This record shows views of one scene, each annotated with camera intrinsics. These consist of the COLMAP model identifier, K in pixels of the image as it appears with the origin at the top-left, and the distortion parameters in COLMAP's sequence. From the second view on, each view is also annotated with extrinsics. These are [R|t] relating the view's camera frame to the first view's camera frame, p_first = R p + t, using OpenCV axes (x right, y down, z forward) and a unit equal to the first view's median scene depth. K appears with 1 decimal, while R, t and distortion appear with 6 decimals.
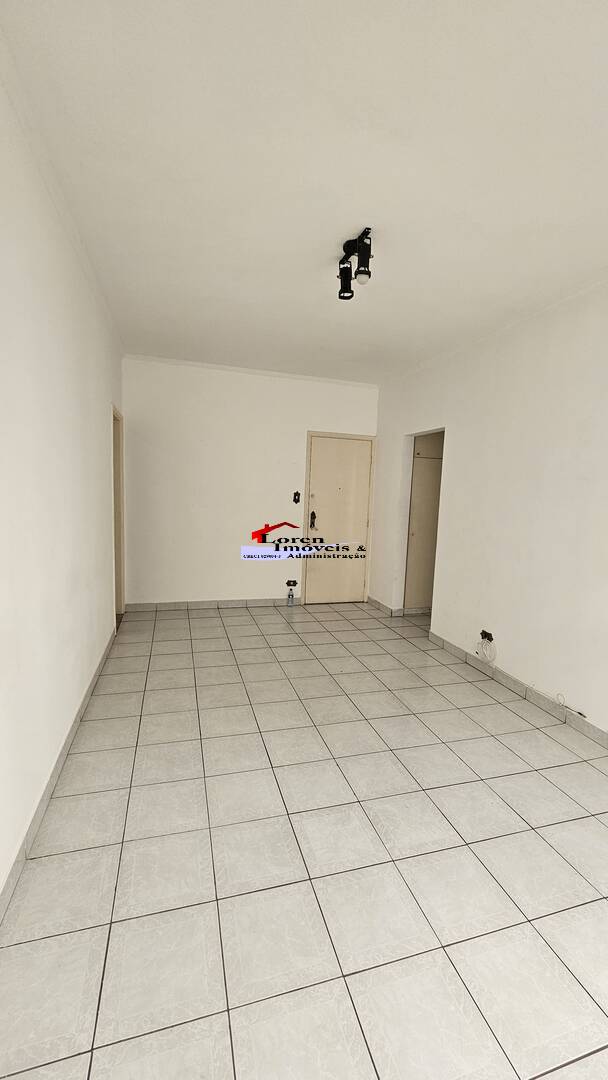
lens RADIAL K [[441.8, 0, 305.9], [0, 441.8, 541.0], [0, 0, 1]] dist [-0.004465, -0.000535]
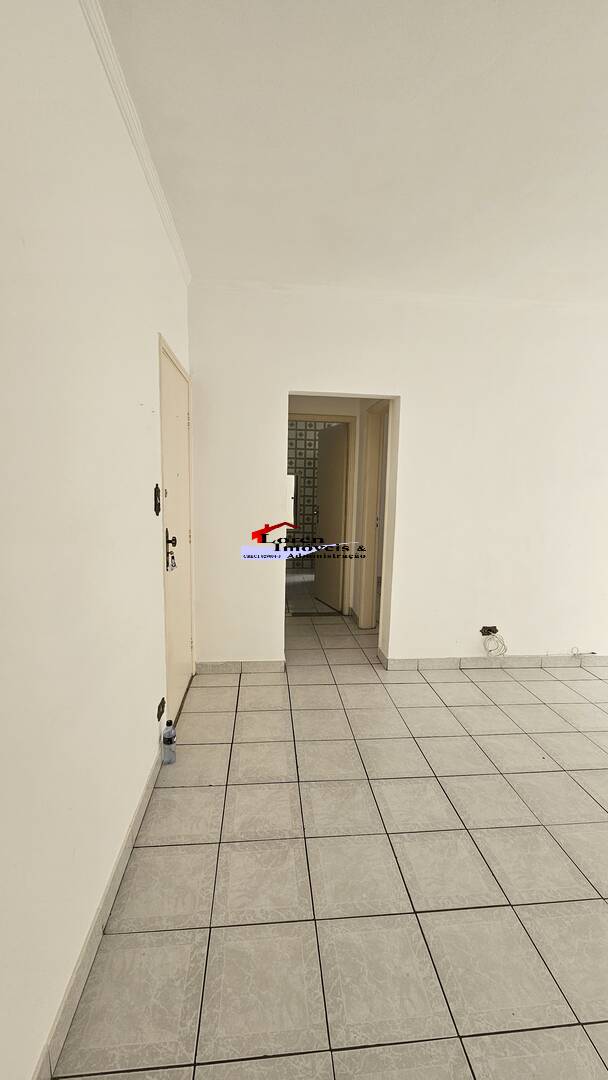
lens RADIAL K [[441.8, 0, 304.2], [0, 441.8, 540.2], [0, 0, 1]] dist [-0.004465, -0.000535]
pose [[0.191839, -0.165603, 0.967354, -0.589702], [0.093606, 0.984255, 0.149933, -0.169884], [-0.976952, 0.061788, 0.204320, 1.202361]]
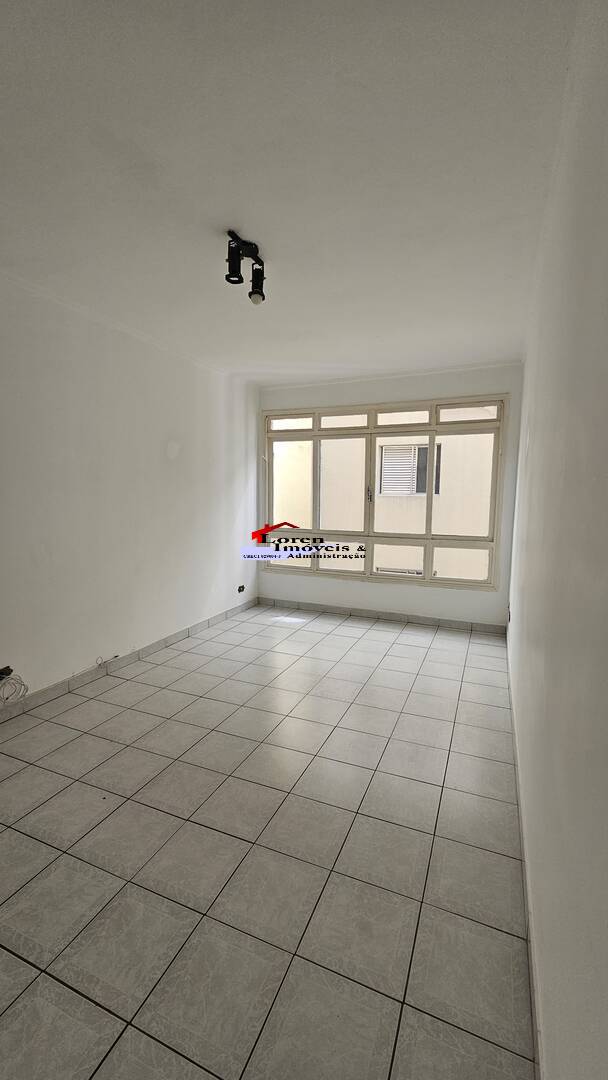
lens RADIAL K [[441.8, 0, 306.4], [0, 441.8, 540.8], [0, 0, 1]] dist [-0.004465, -0.000535]
pose [[-0.775511, -0.113655, 0.621019, -0.462902], [0.029429, 0.976085, 0.215386, -0.165332], [-0.630647, 0.185310, -0.753621, 1.214600]]
